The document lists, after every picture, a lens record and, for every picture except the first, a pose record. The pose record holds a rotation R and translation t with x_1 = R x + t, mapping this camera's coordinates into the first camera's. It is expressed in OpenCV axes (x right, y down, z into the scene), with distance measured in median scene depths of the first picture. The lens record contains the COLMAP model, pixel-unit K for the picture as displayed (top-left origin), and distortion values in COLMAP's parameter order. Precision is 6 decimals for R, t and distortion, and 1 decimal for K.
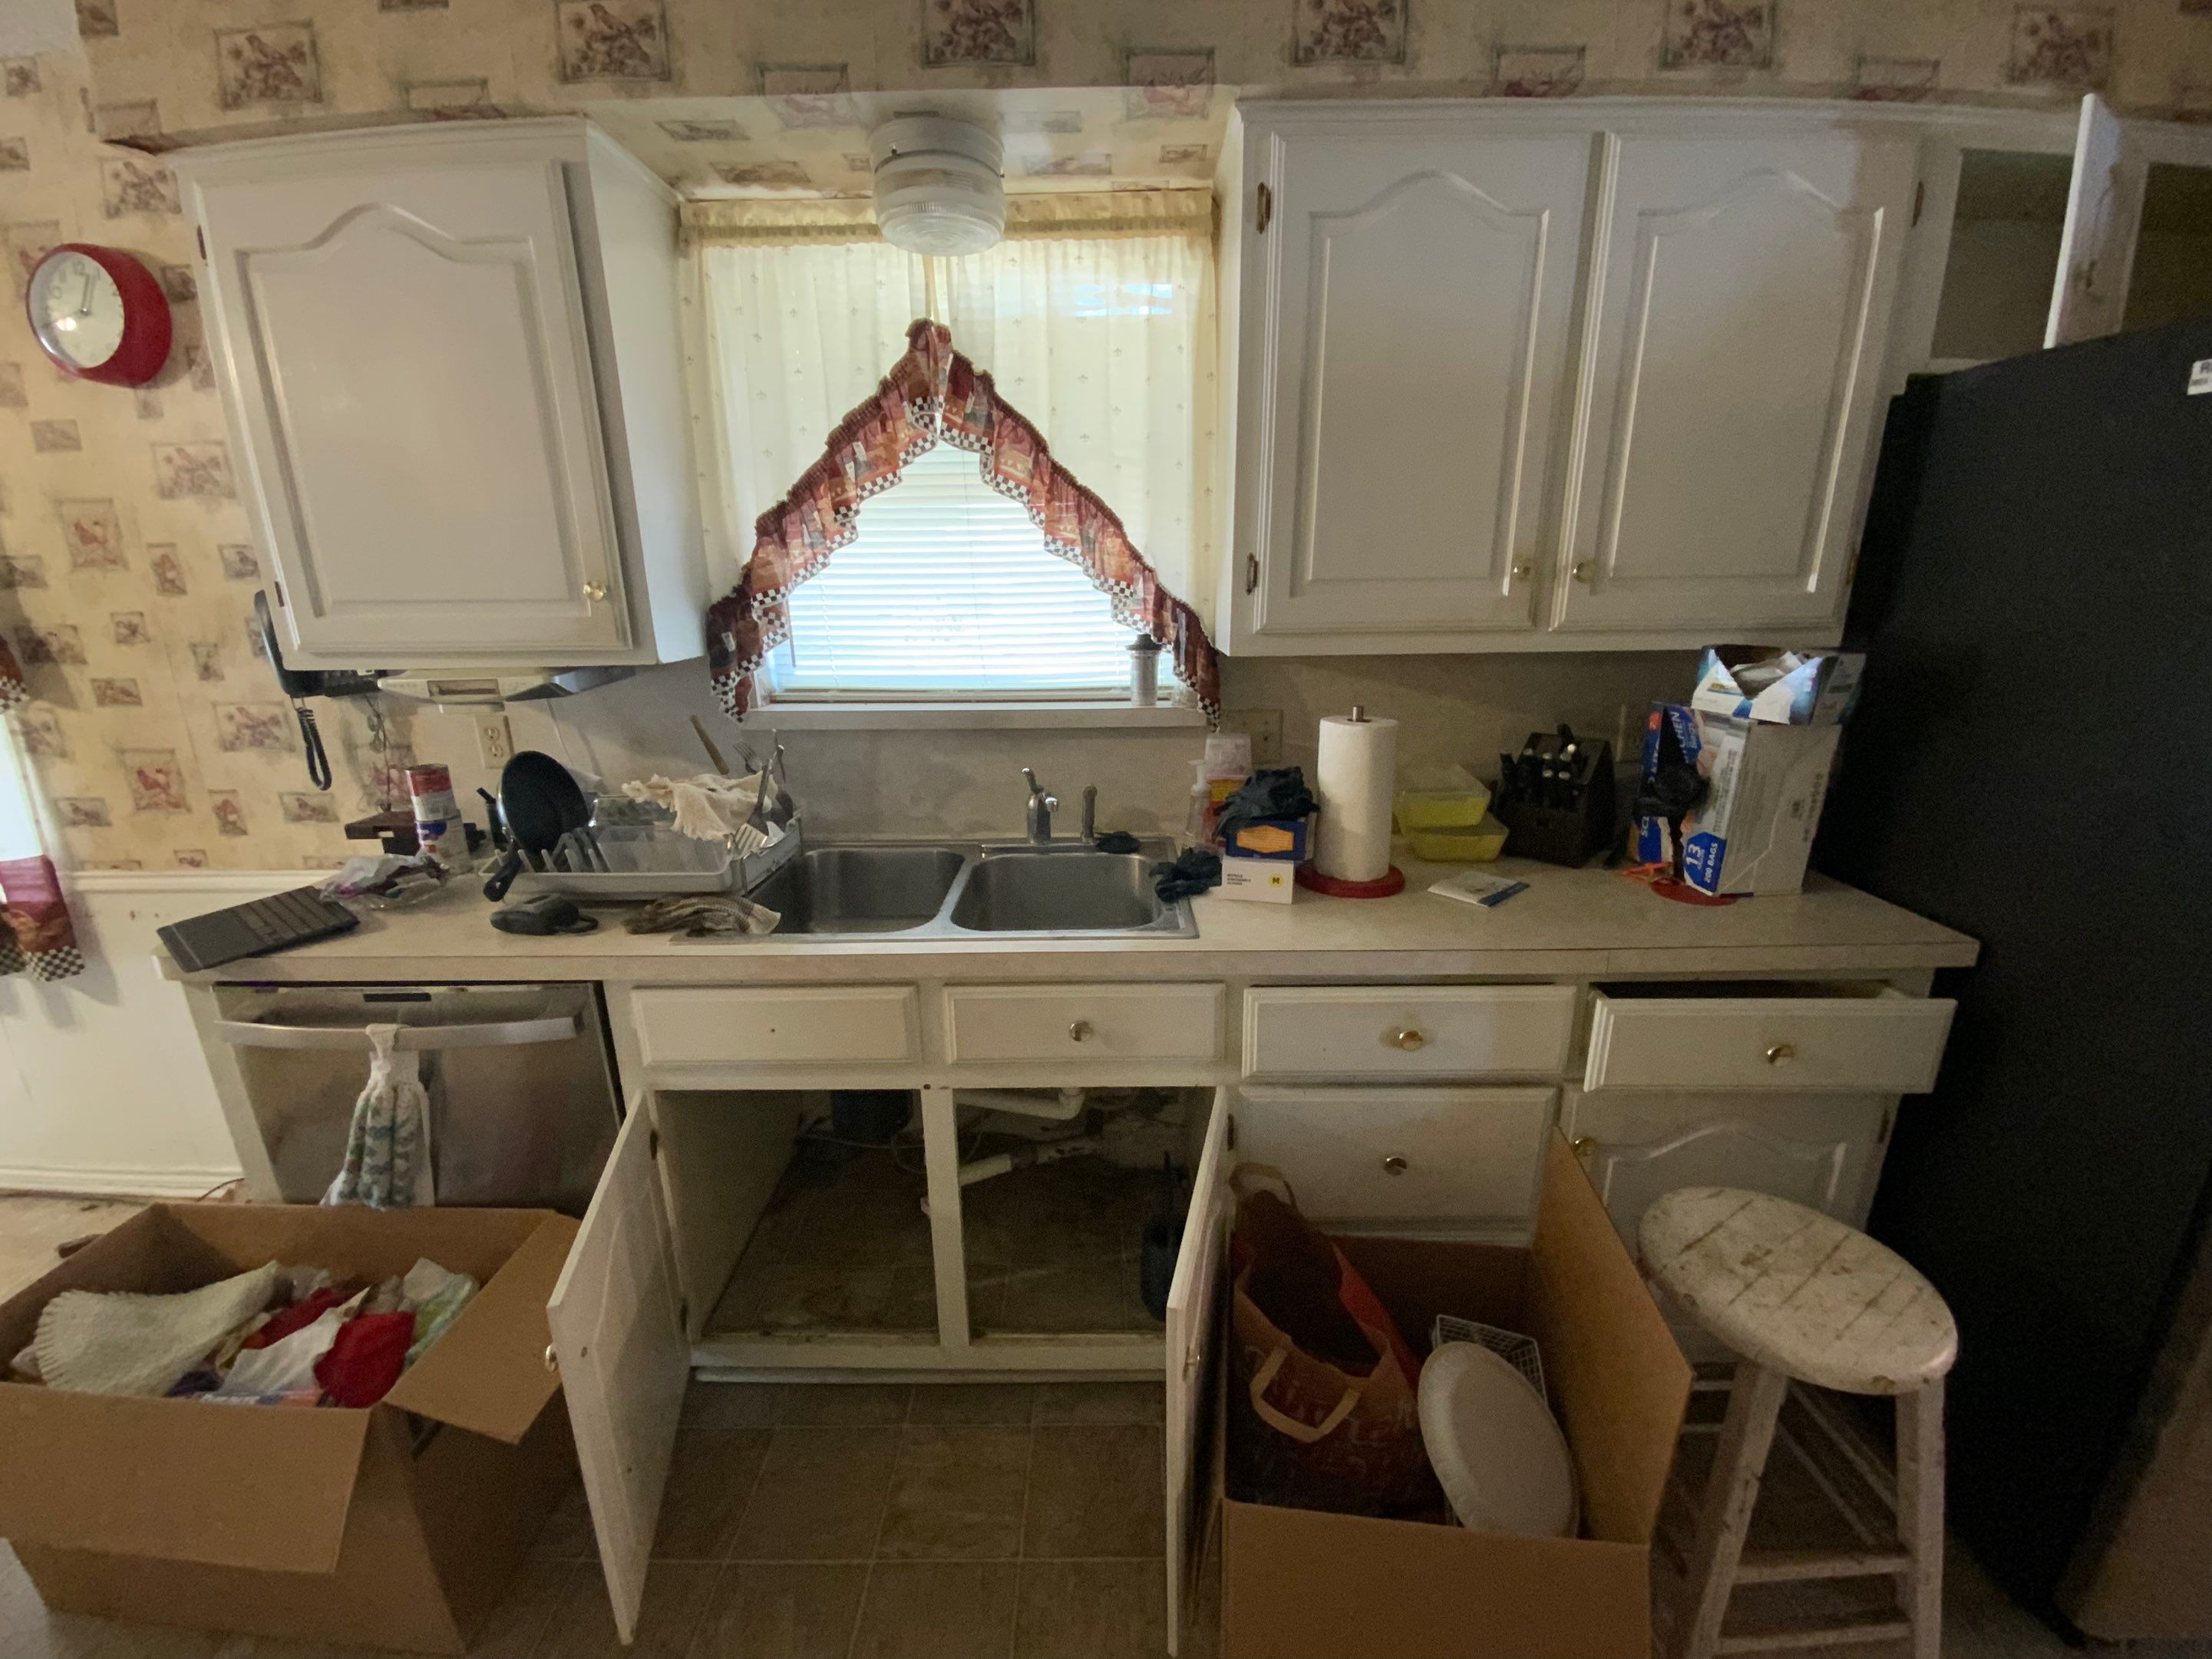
lens RADIAL K [[908.2, 0, 1099.2], [0, 908.2, 821.2], [0, 0, 1]] dist [0.003042, -0.000072]
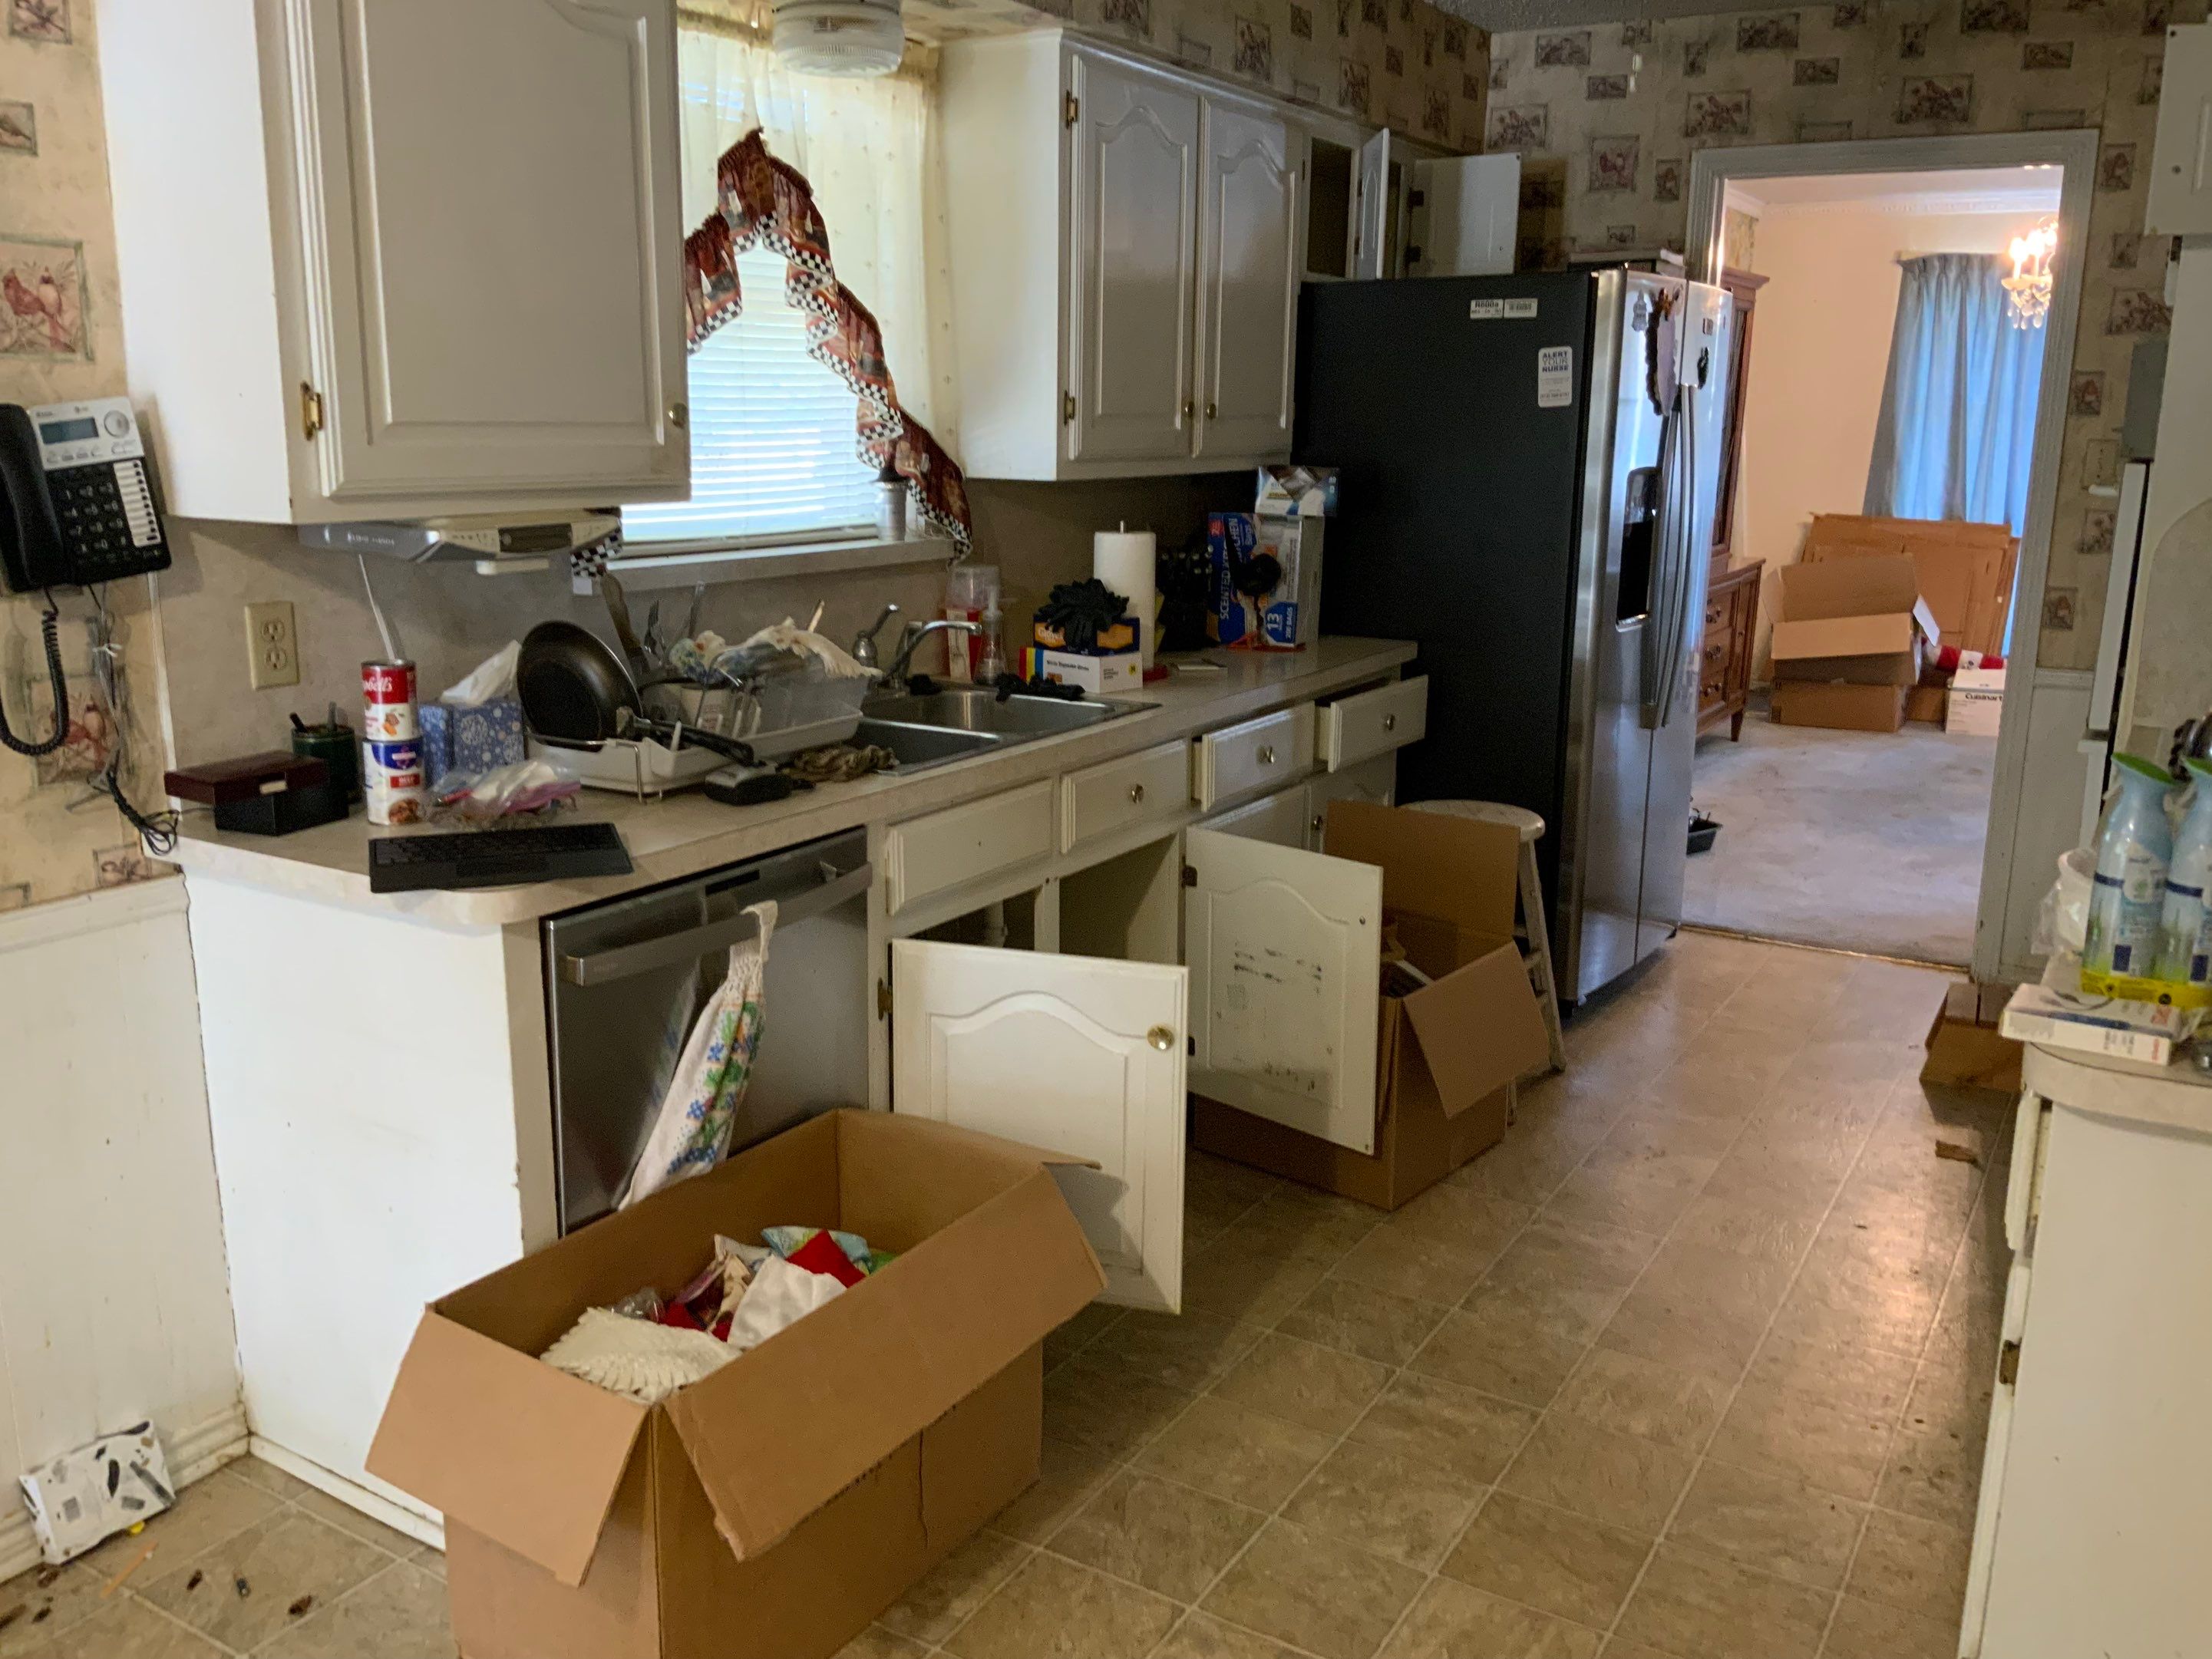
lens RADIAL K [[1832.0, 0, 1102.3], [0, 1832.0, 822.6], [0, 0, 1]] dist [0.014221, -0.003460]
pose [[0.501334, -0.170753, 0.848238, -1.846525], [0.216408, 0.973922, 0.068150, 0.089033], [-0.837754, 0.149399, 0.525212, -0.168912]]
